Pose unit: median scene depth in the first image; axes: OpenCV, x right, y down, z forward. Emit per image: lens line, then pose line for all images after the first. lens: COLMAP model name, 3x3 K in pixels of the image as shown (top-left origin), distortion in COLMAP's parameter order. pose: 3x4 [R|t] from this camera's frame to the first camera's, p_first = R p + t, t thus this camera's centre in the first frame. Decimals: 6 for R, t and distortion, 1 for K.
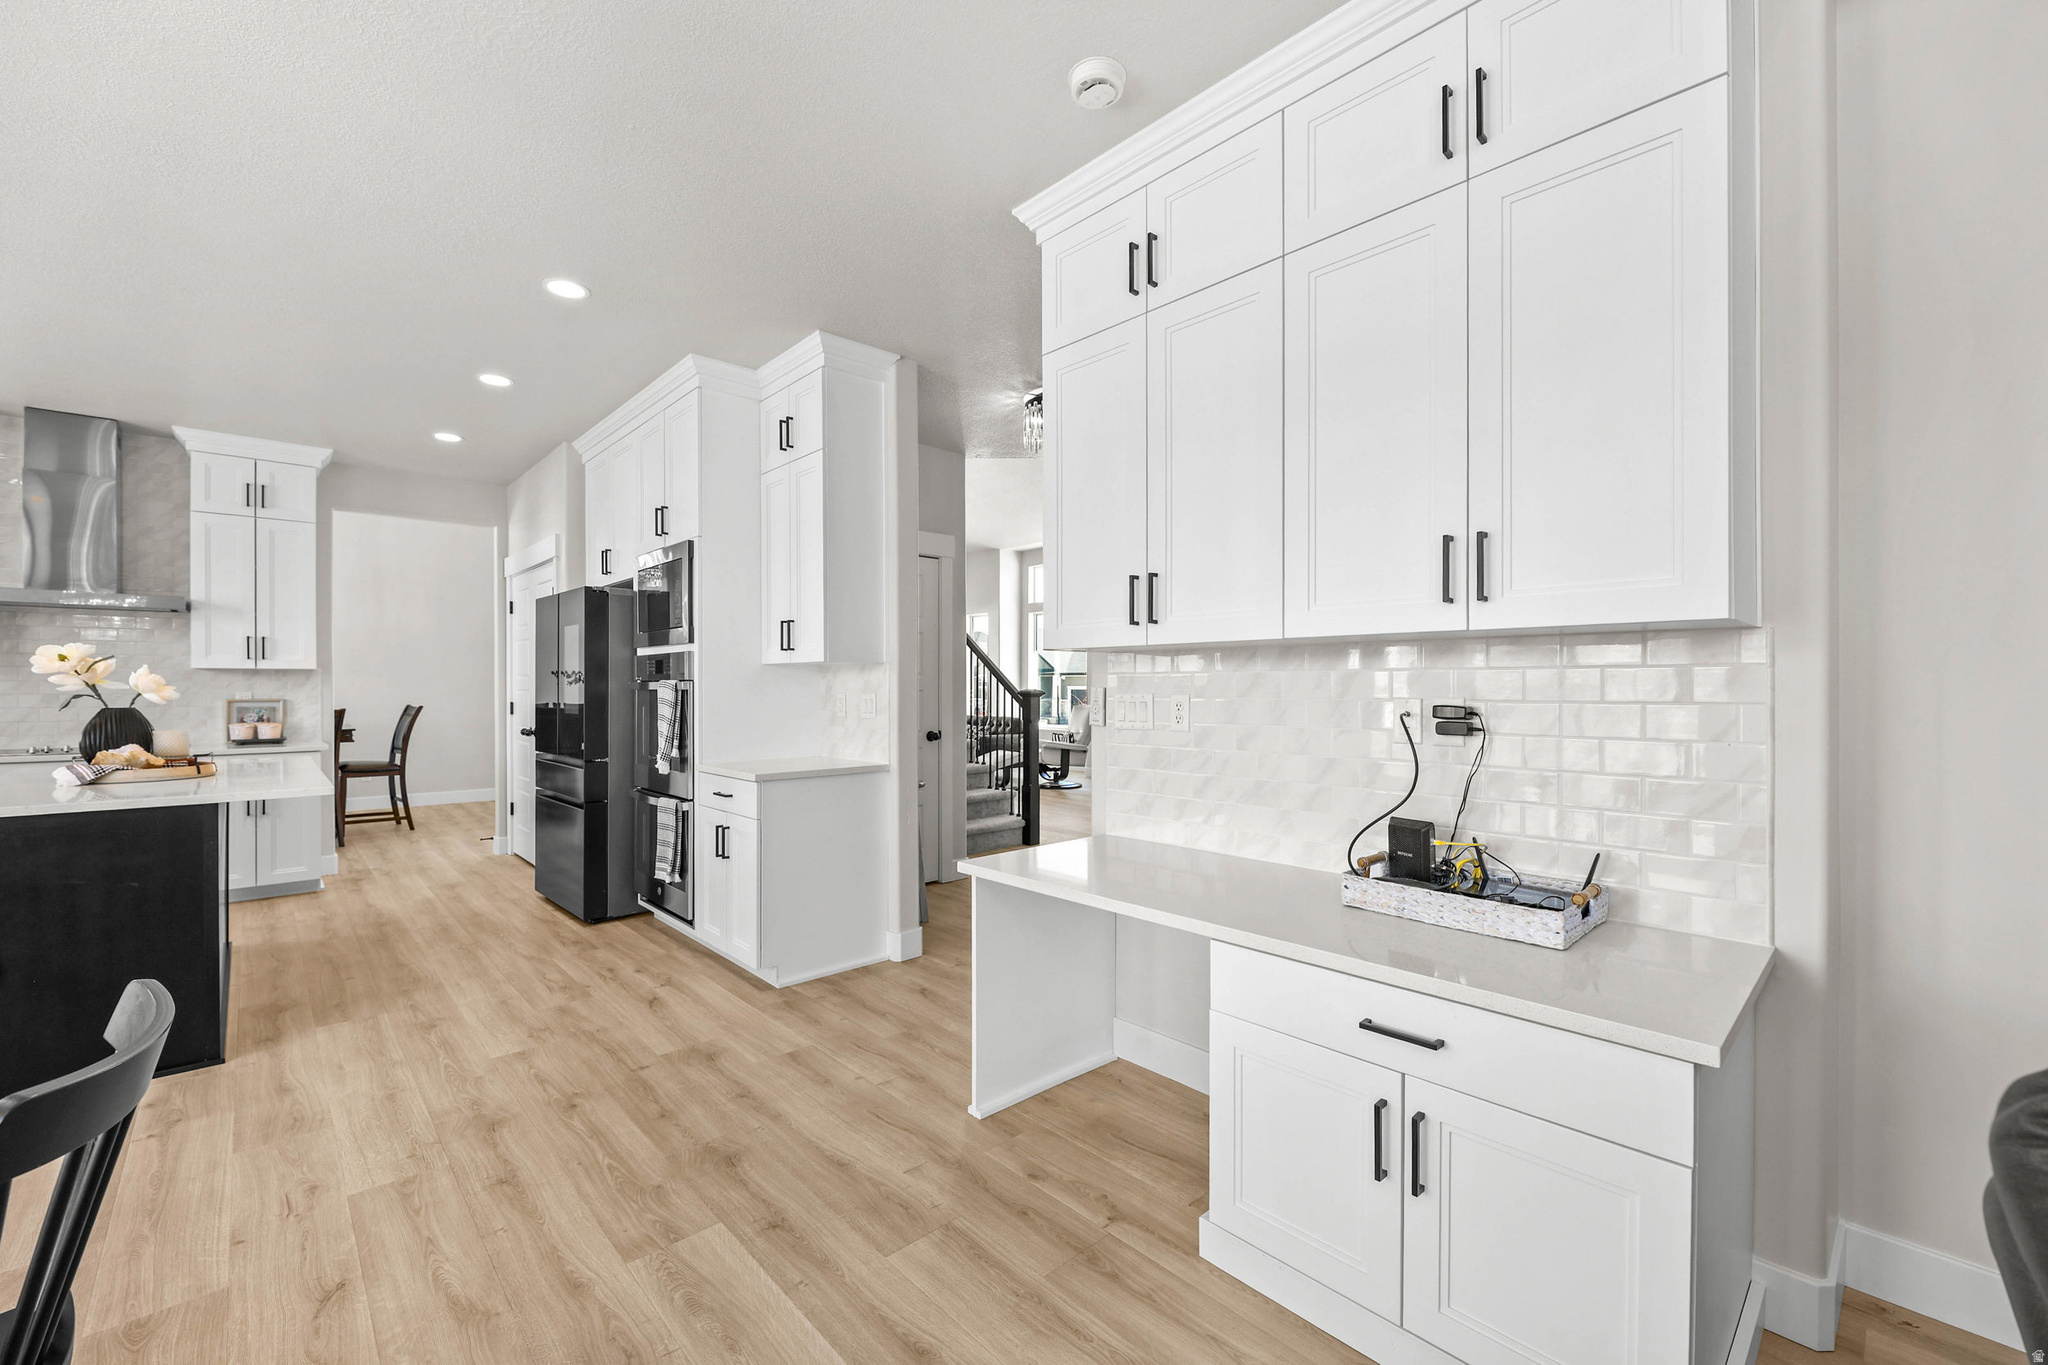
lens RADIAL K [[839.5, 0, 1025.4], [0, 839.5, 685.7], [0, 0, 1]] dist [-0.003806, -0.001132]
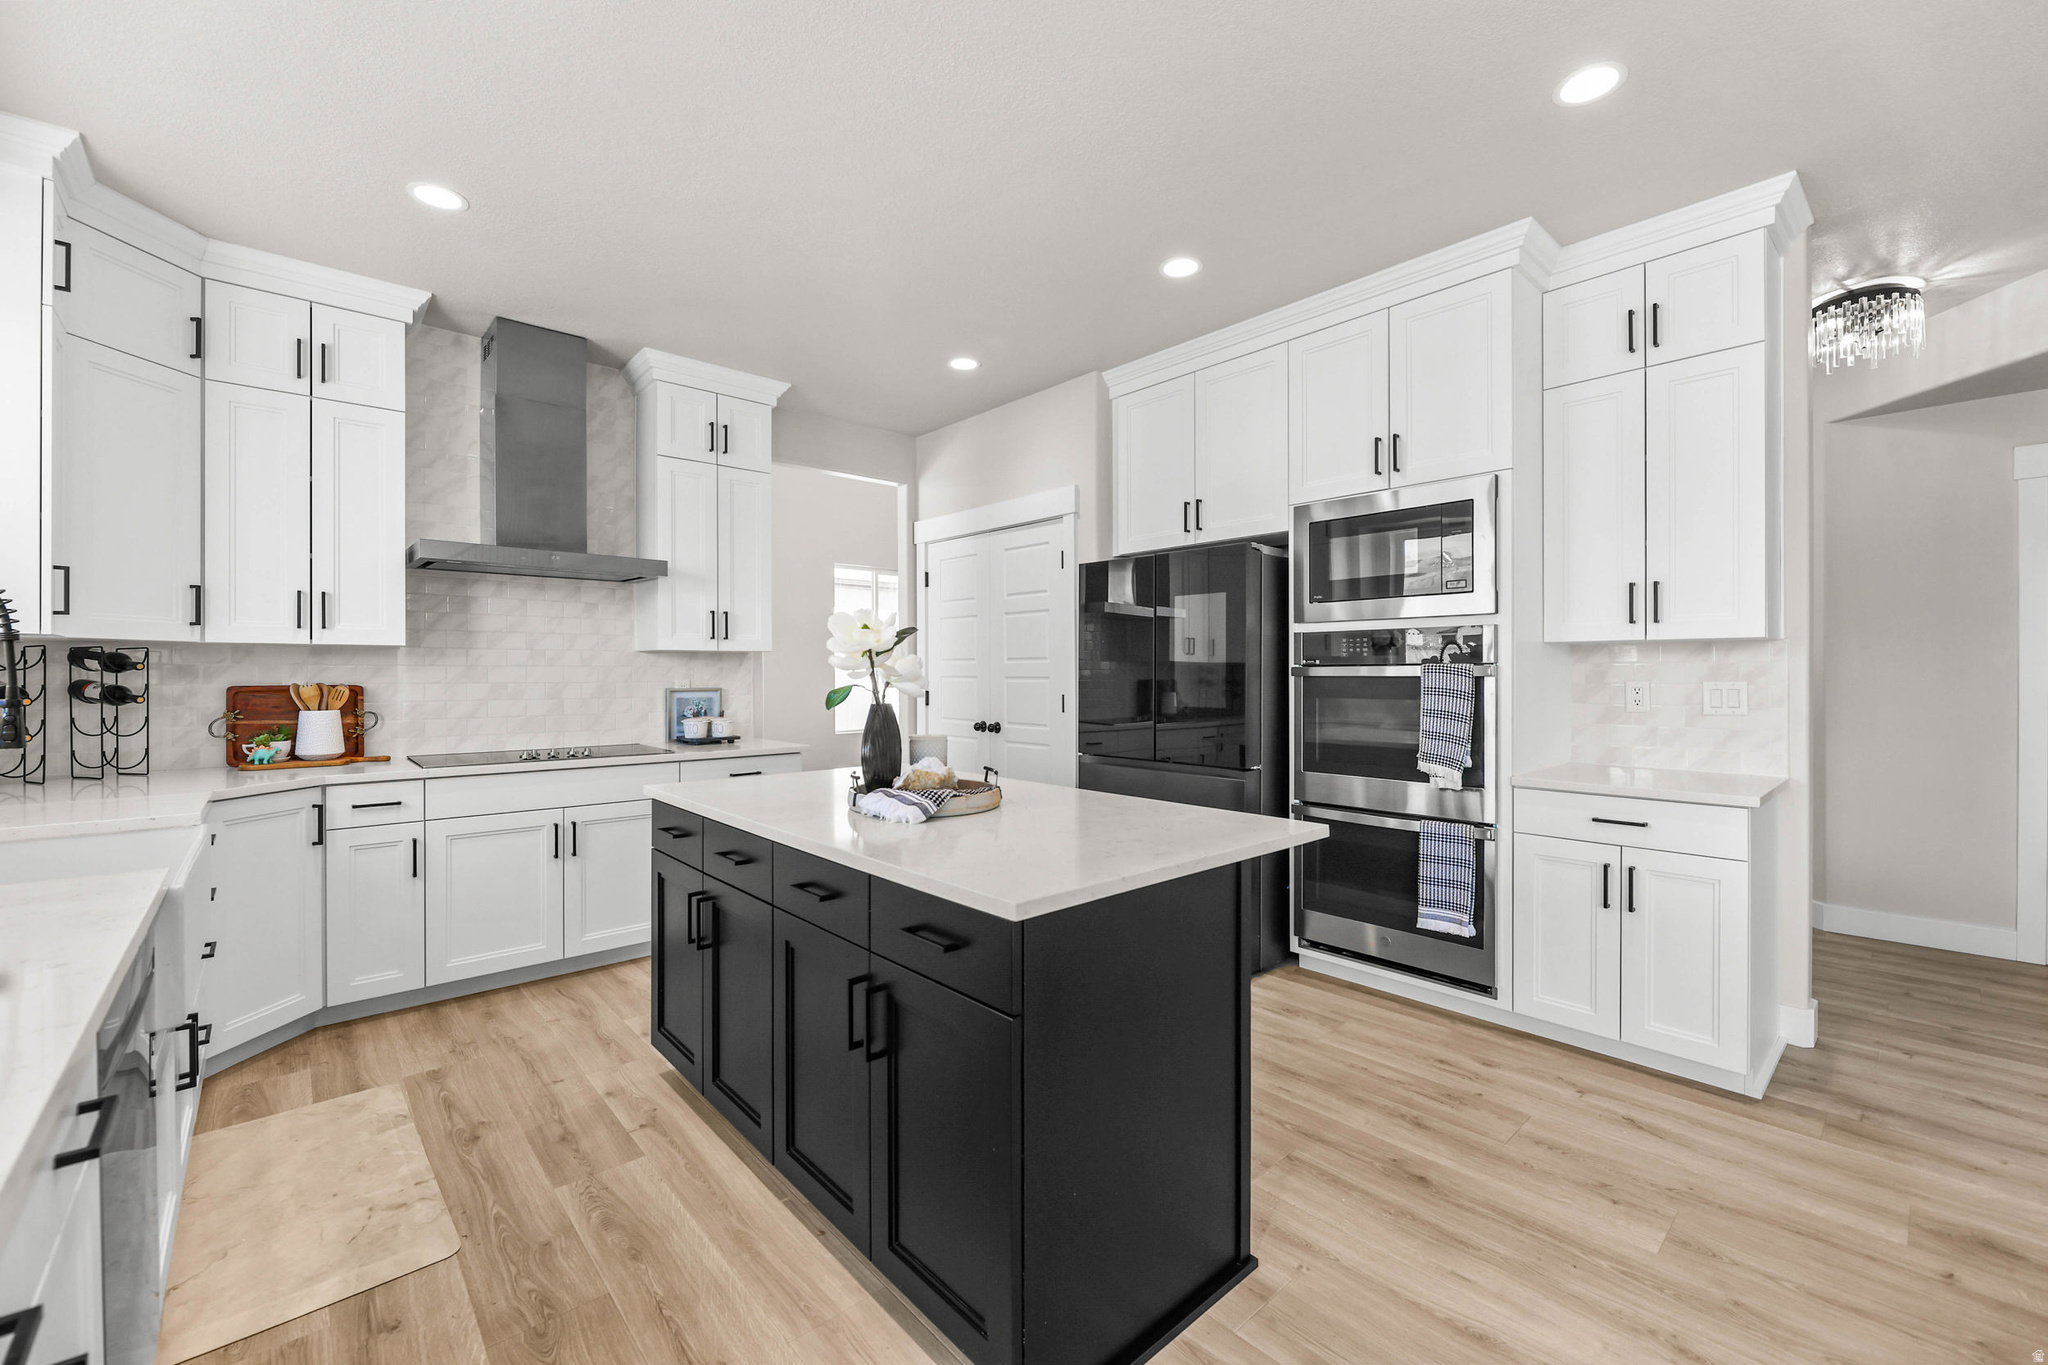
lens RADIAL K [[825.6, 0, 1026.1], [0, 825.6, 673.7], [0, 0, 1]] dist [-0.002510, -0.000844]
pose [[0.999927, -0.000923, -0.012010, -0.782774], [0.000939, 0.999999, 0.001273, 0.000970], [0.012009, -0.001284, 0.999927, 0.258958]]
